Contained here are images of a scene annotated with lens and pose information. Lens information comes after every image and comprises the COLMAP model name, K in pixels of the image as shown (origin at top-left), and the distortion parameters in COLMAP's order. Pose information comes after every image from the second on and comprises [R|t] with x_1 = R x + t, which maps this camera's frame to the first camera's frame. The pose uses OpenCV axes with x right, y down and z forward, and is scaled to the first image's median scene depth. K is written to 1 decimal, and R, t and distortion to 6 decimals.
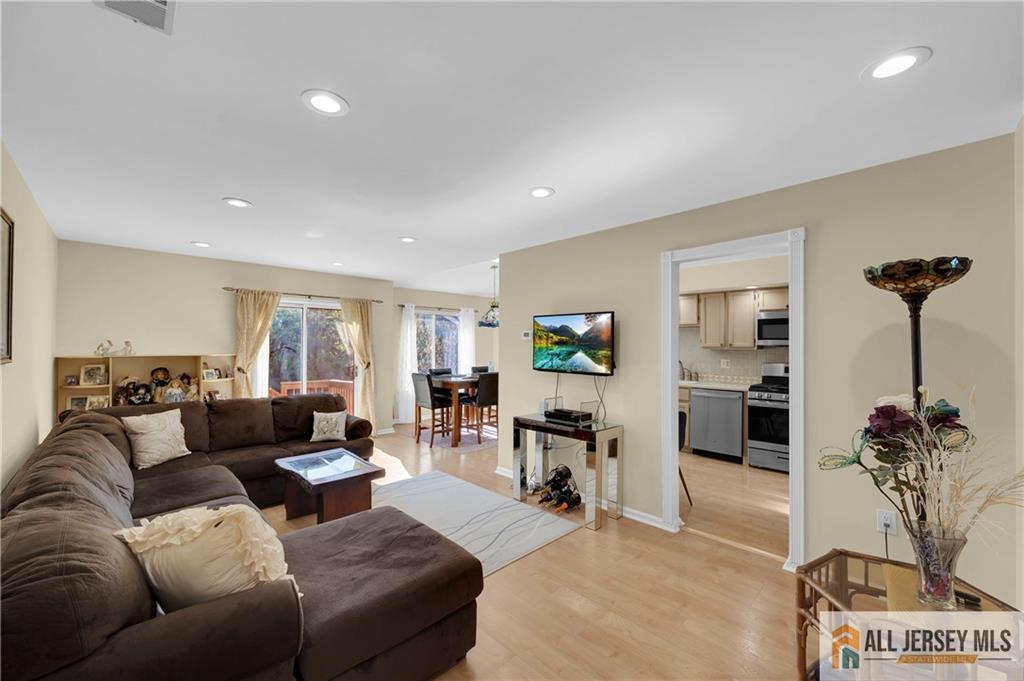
lens RADIAL K [[406.6, 0, 515.4], [0, 406.6, 342.7], [0, 0, 1]] dist [0.000406, 0.000077]
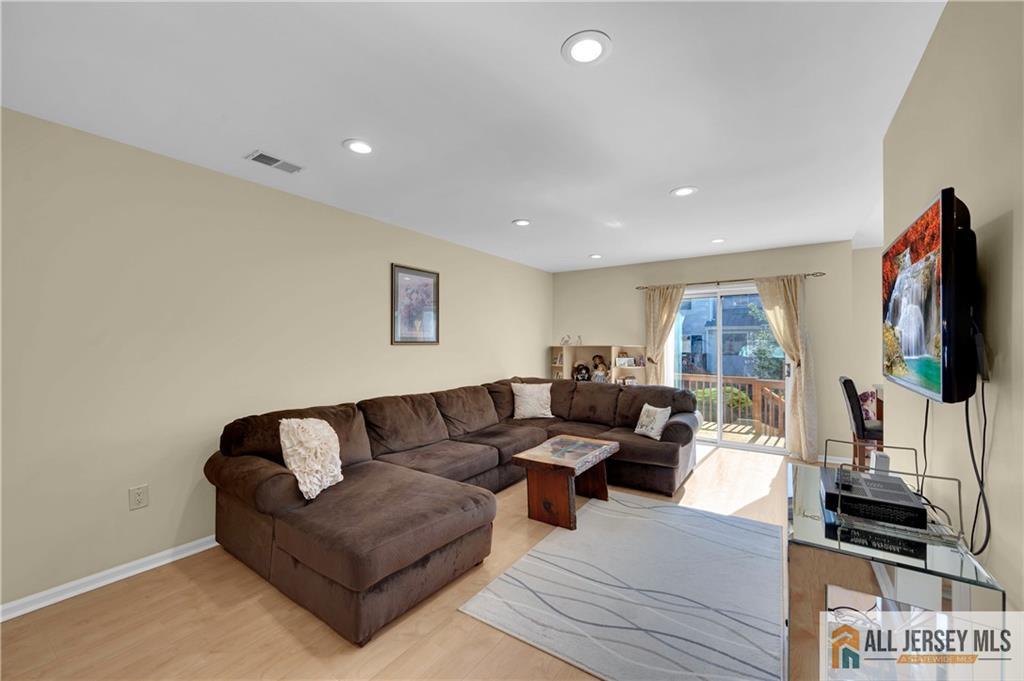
lens RADIAL K [[399.8, 0, 507.9], [0, 399.8, 344.1], [0, 0, 1]] dist [0.000493, 0.000103]
pose [[0.185346, -0.001398, -0.982672, 0.322827], [0.008955, 0.999960, 0.000266, 0.020444], [0.982632, -0.008849, 0.185351, 0.426645]]
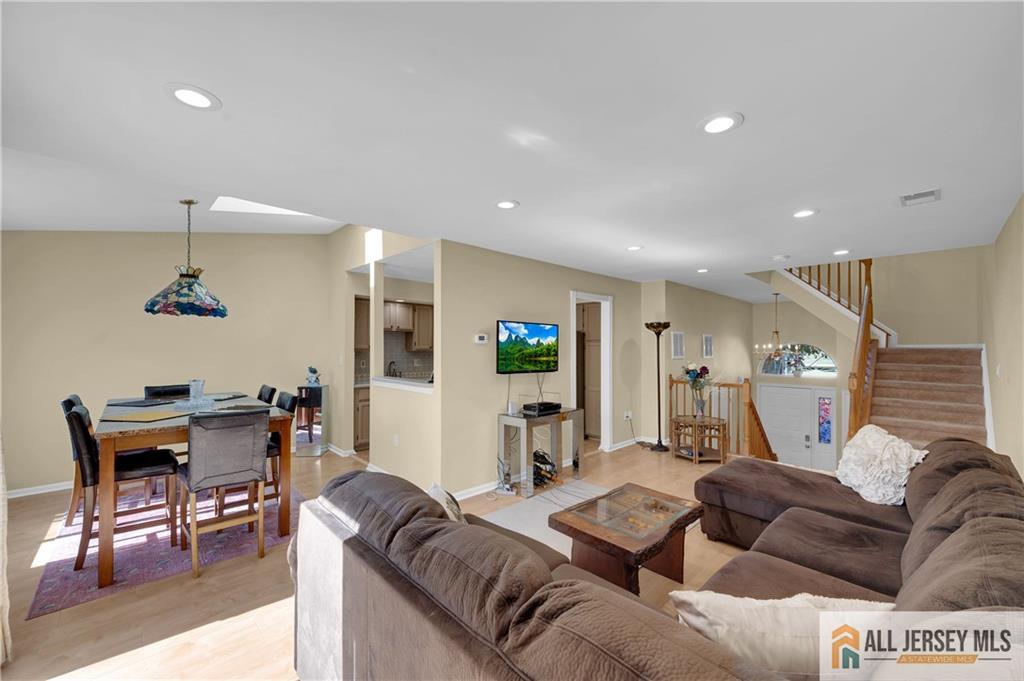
lens RADIAL K [[399.8, 0, 507.9], [0, 399.8, 344.1], [0, 0, 1]] dist [0.000493, 0.000103]
pose [[0.020561, 0.004328, 0.999779, -0.775658], [-0.008595, 0.999954, -0.004152, -0.002013], [-0.999752, -0.008508, 0.020597, 0.782406]]
